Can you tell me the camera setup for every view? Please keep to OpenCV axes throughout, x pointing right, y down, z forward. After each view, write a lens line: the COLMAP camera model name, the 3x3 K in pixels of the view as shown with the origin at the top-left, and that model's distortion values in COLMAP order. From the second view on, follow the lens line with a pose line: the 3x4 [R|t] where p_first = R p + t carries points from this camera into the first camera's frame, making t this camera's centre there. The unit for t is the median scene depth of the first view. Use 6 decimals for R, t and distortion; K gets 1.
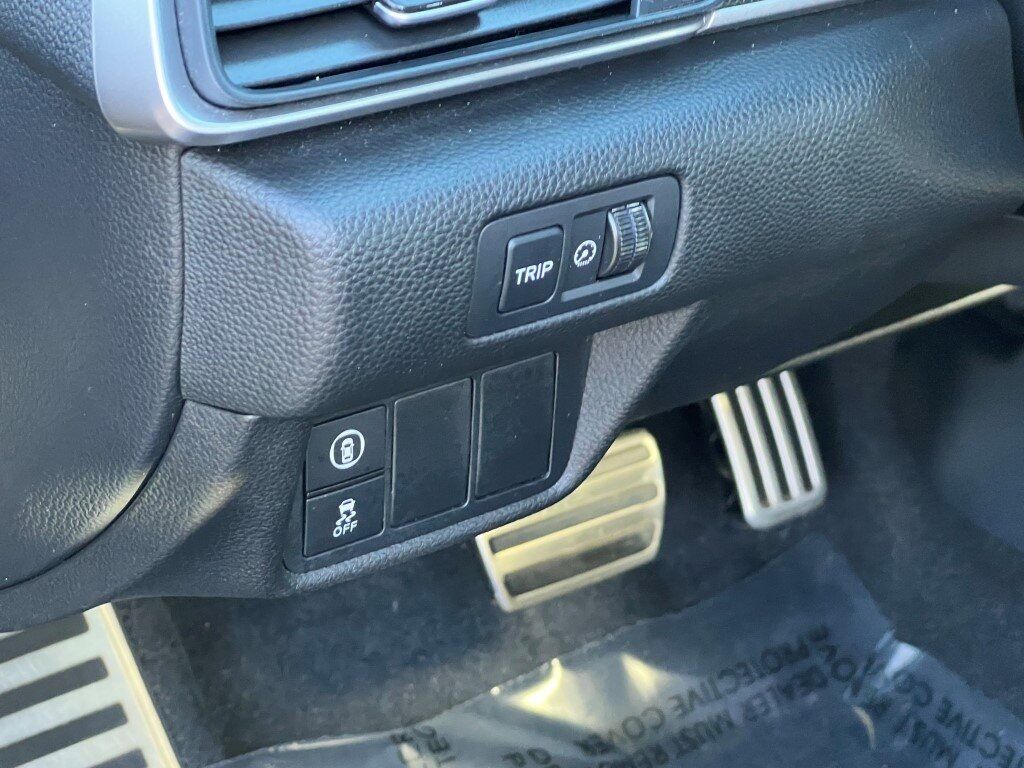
lens RADIAL K [[2372.7, 0, 512.0], [0, 2372.7, 384.0], [0, 0, 1]] dist [0.094271, 0.633867]
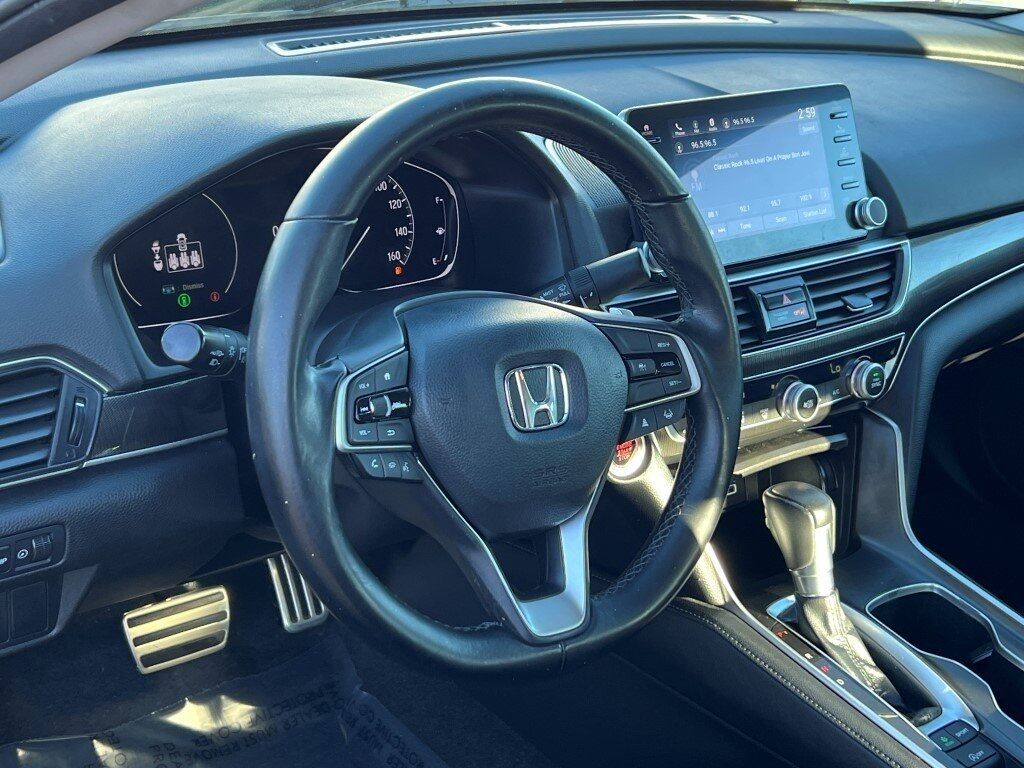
lens RADIAL K [[1591.7, 0, 512.0], [0, 1591.7, 384.0], [0, 0, 1]] dist [0.112634, -0.085885]
pose [[0.998218, 0.025996, 0.053704, 0.215966], [-0.022078, 0.997138, -0.072308, -0.056960], [-0.055430, 0.070994, 0.995935, -0.388842]]
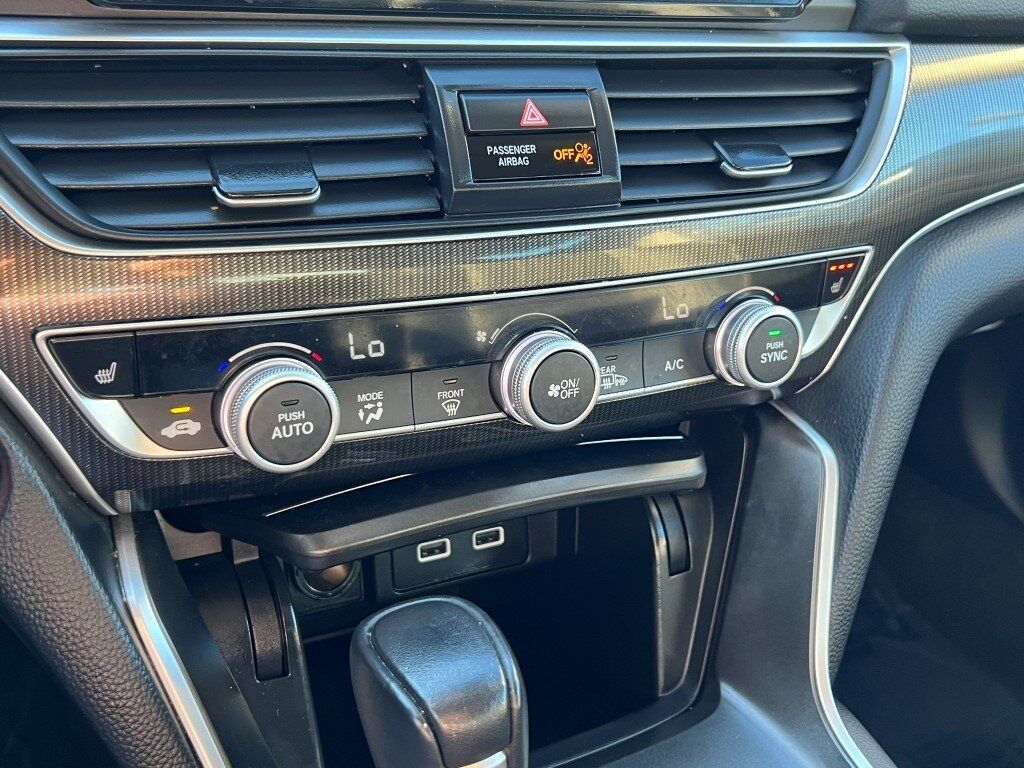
lens RADIAL K [[1119.5, 0, 512.0], [0, 1119.5, 384.0], [0, 0, 1]] dist [0.028994, -0.058146]
pose [[0.985200, 0.126545, -0.115616, 0.511452], [-0.128253, 0.991714, -0.007425, -0.126985], [0.113718, 0.022144, 0.993266, 0.424570]]
